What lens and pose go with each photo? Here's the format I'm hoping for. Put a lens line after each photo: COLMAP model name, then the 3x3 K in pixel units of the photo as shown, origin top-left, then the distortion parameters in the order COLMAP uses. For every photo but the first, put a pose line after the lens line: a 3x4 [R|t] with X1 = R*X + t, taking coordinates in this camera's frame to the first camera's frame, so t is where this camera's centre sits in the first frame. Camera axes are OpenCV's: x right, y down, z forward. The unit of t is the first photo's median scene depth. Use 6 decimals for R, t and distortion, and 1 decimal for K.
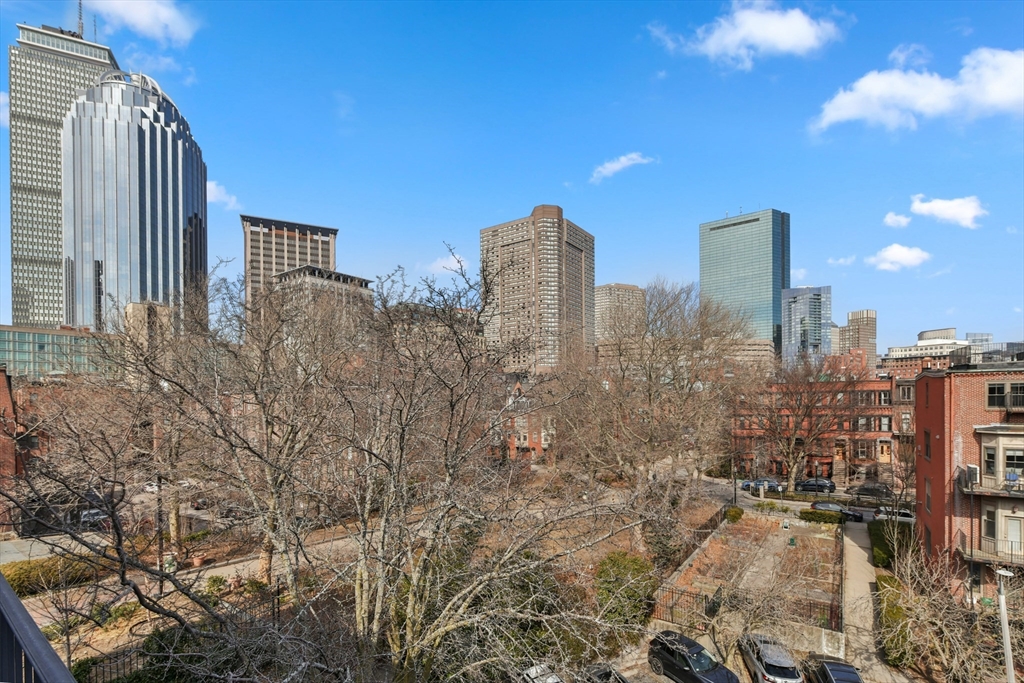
lens RADIAL K [[437.1, 0, 467.9], [0, 437.1, 412.0], [0, 0, 1]] dist [-0.000752, -0.001138]
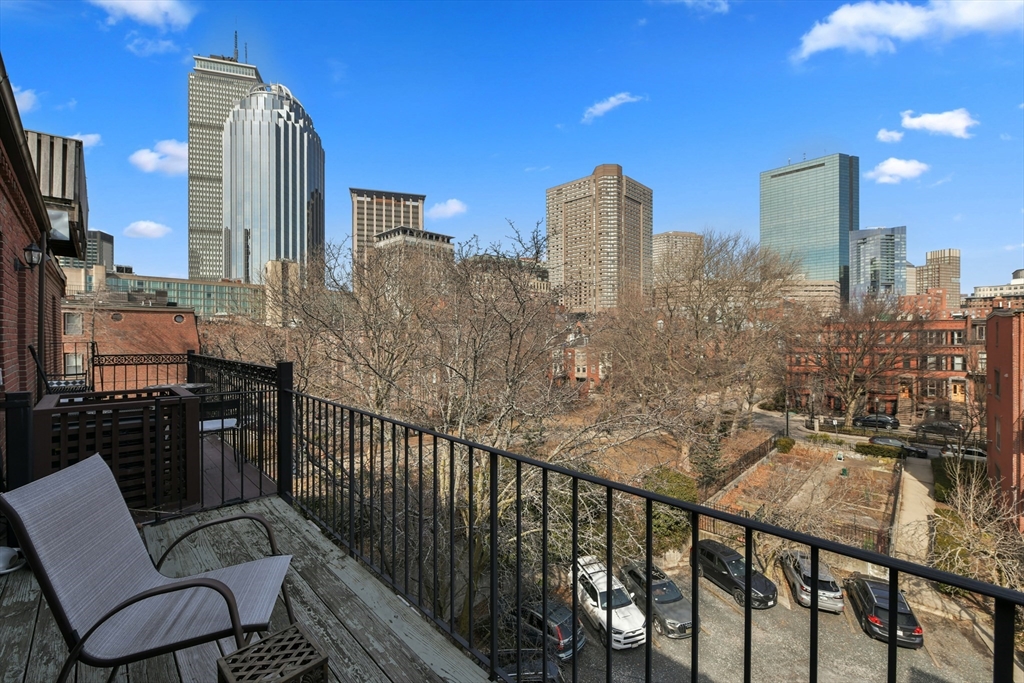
lens RADIAL K [[419.6, 0, 517.4], [0, 419.6, 338.4], [0, 0, 1]] dist [-0.006306, 0.002579]
pose [[0.998221, 0.000105, -0.059620, 0.024209], [-0.001948, 0.999522, -0.030853, 0.011997], [0.059588, 0.030914, 0.997744, -0.120214]]
